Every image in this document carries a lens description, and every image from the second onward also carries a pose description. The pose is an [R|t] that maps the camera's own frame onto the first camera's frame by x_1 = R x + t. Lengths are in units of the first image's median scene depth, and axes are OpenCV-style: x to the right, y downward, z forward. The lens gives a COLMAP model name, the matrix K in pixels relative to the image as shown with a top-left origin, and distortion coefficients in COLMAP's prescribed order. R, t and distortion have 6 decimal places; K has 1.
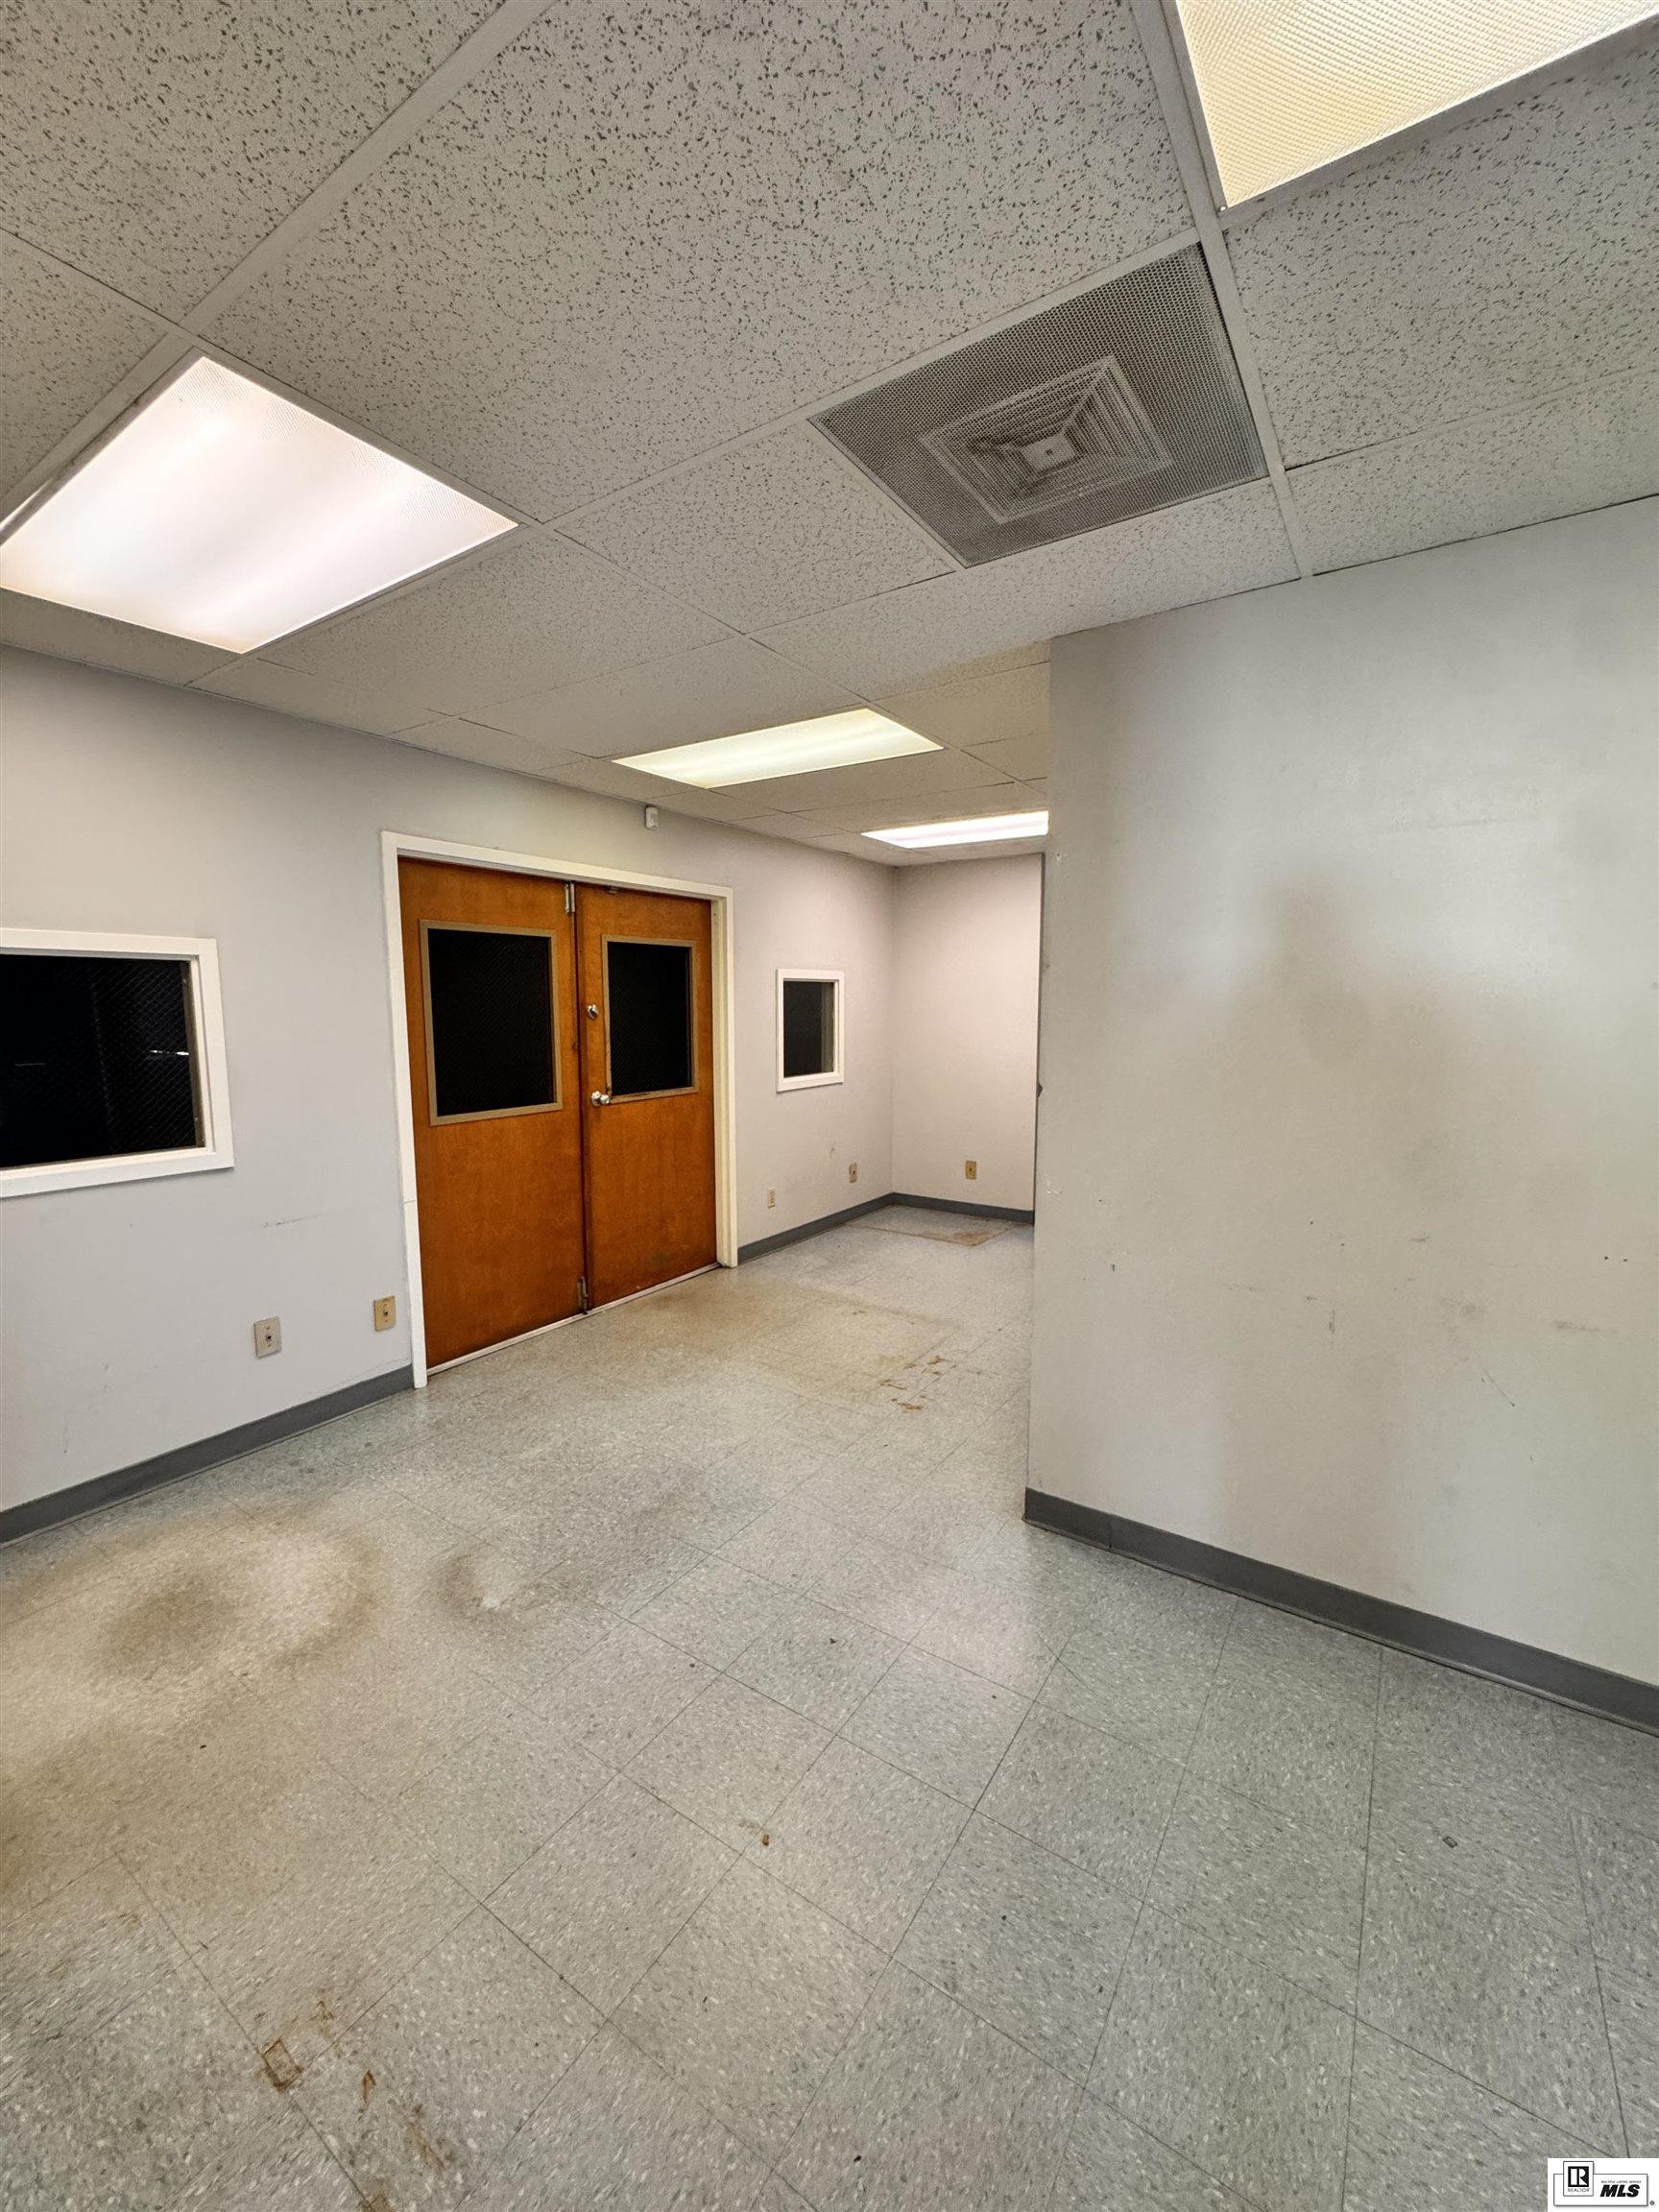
lens RADIAL K [[877.5, 0, 831.8], [0, 877.5, 1107.3], [0, 0, 1]] dist [-0.005762, 0.000505]
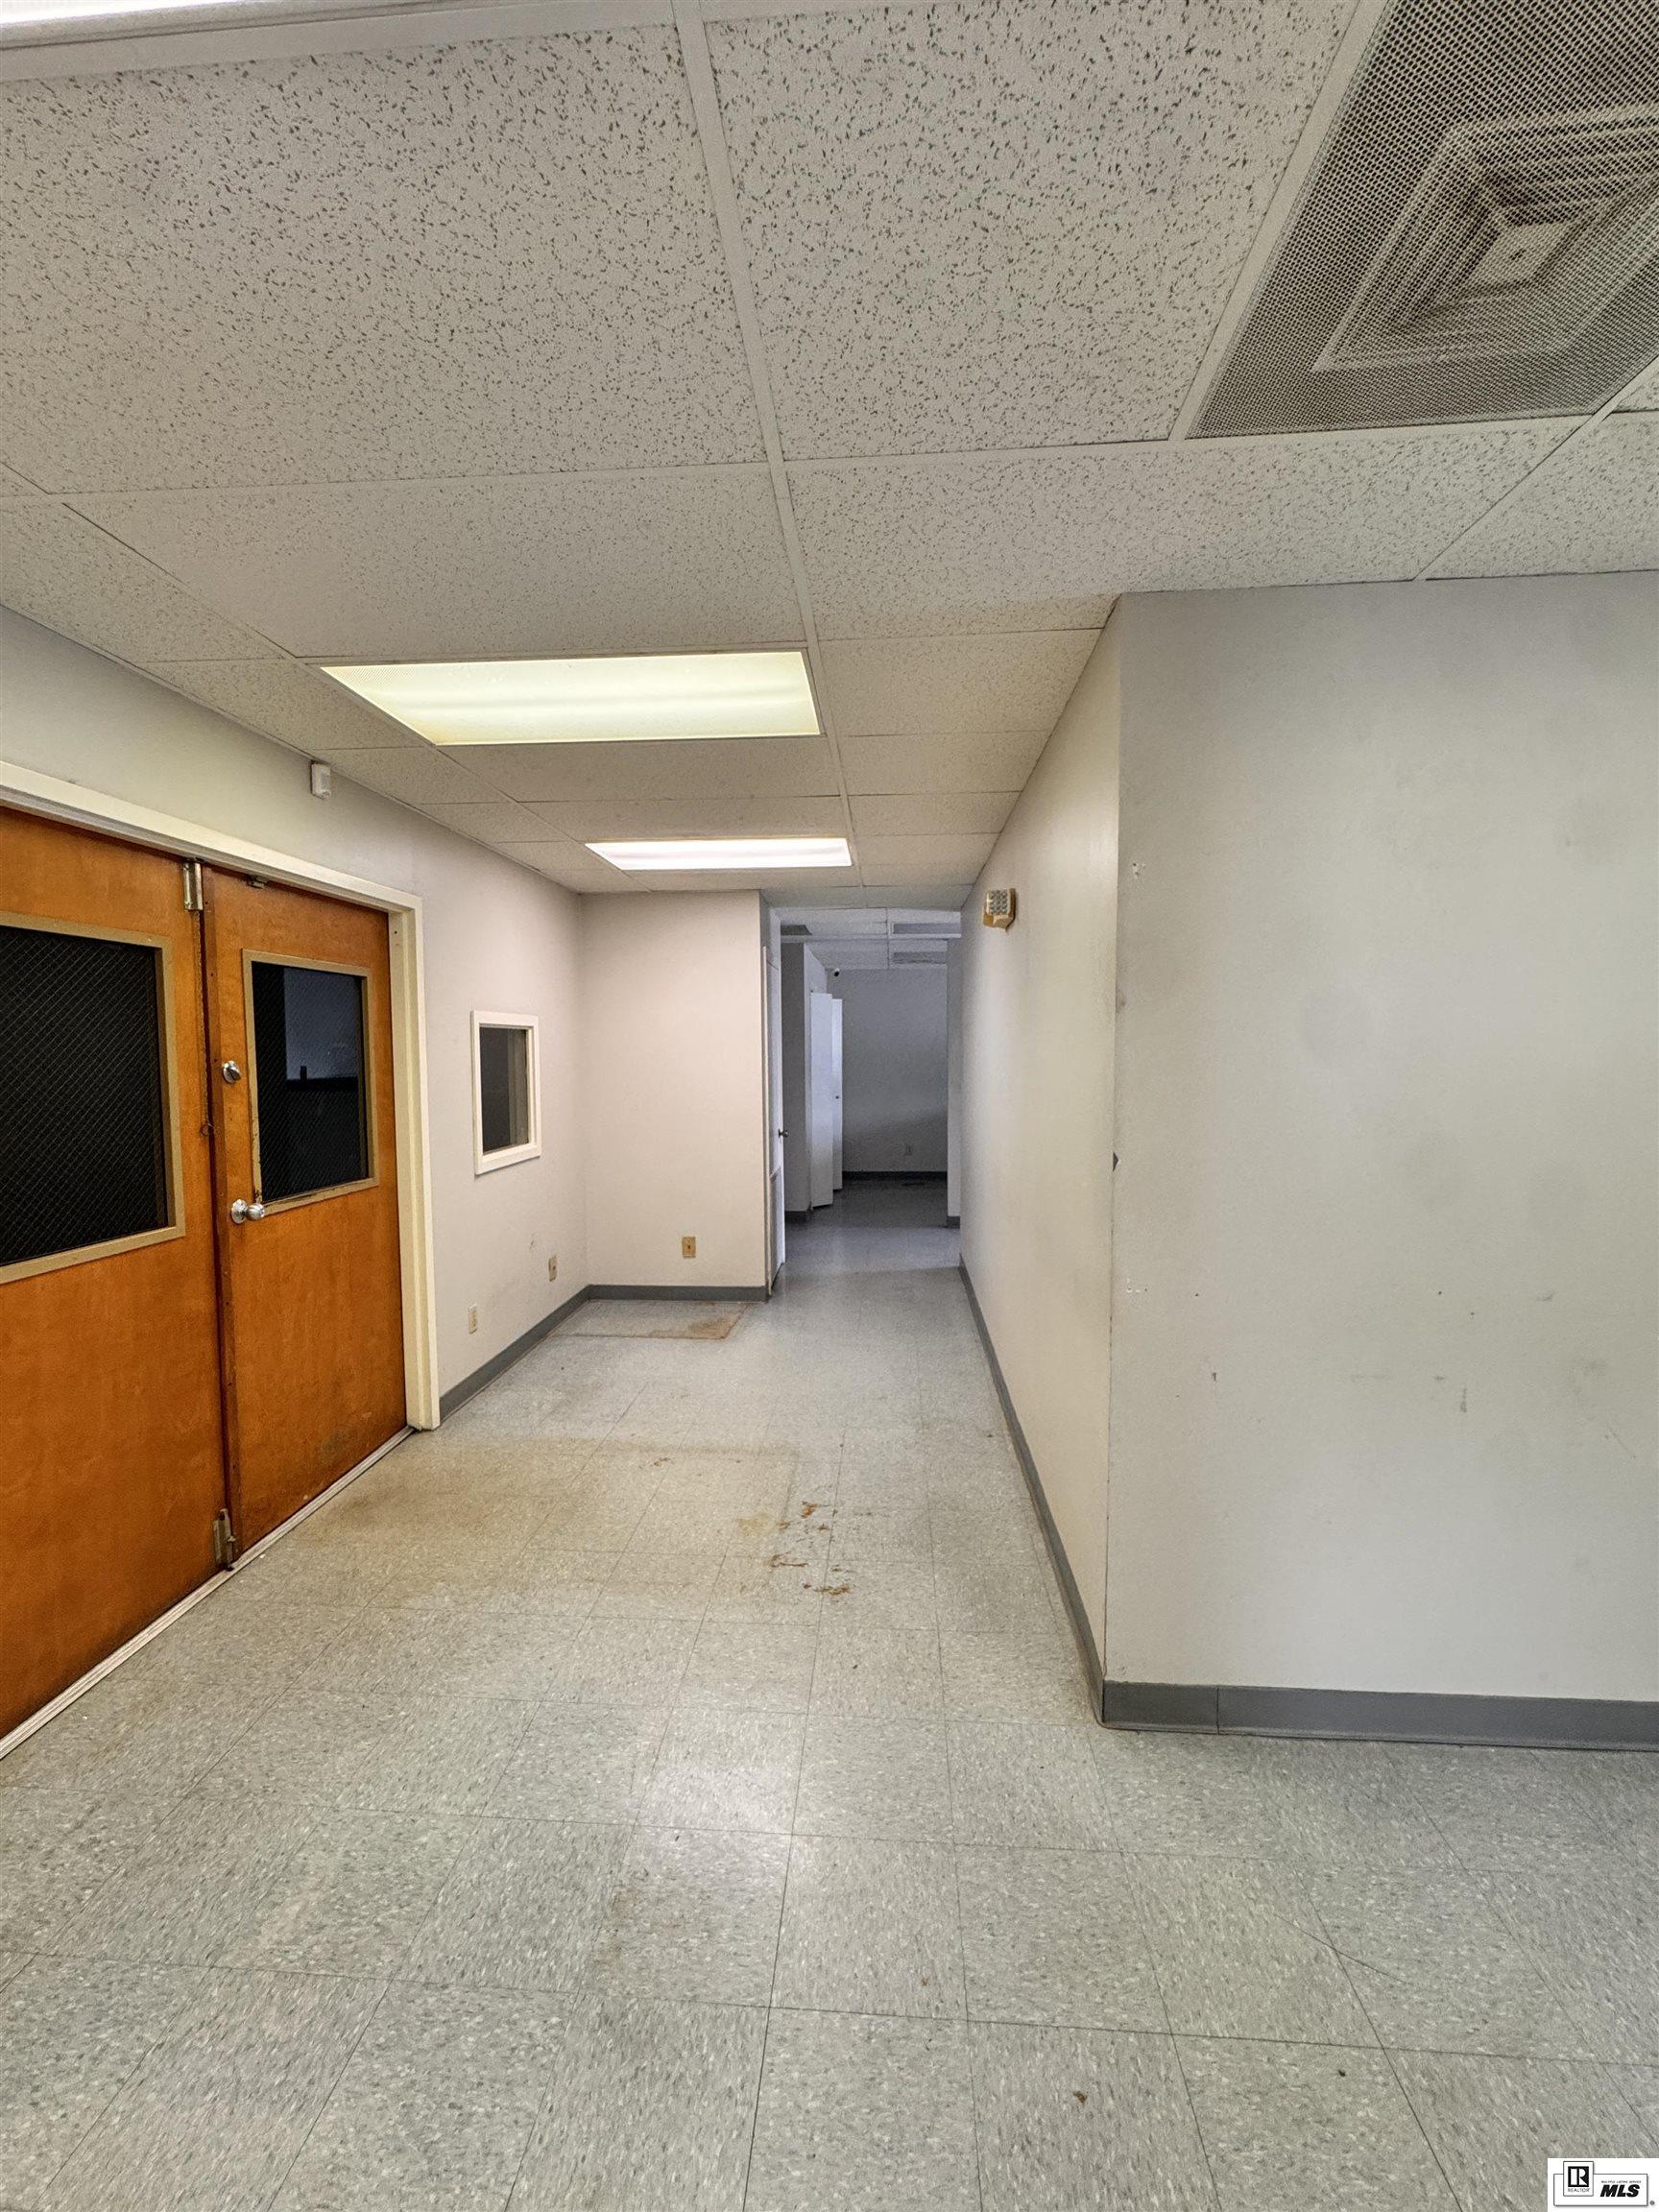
lens RADIAL K [[877.5, 0, 821.8], [0, 877.5, 1106.0], [0, 0, 1]] dist [-0.005762, 0.000505]
pose [[0.869746, -0.036059, 0.492180, -0.209393], [0.065877, 0.996884, -0.043379, -0.029664], [-0.489082, 0.070152, 0.869412, 0.252436]]
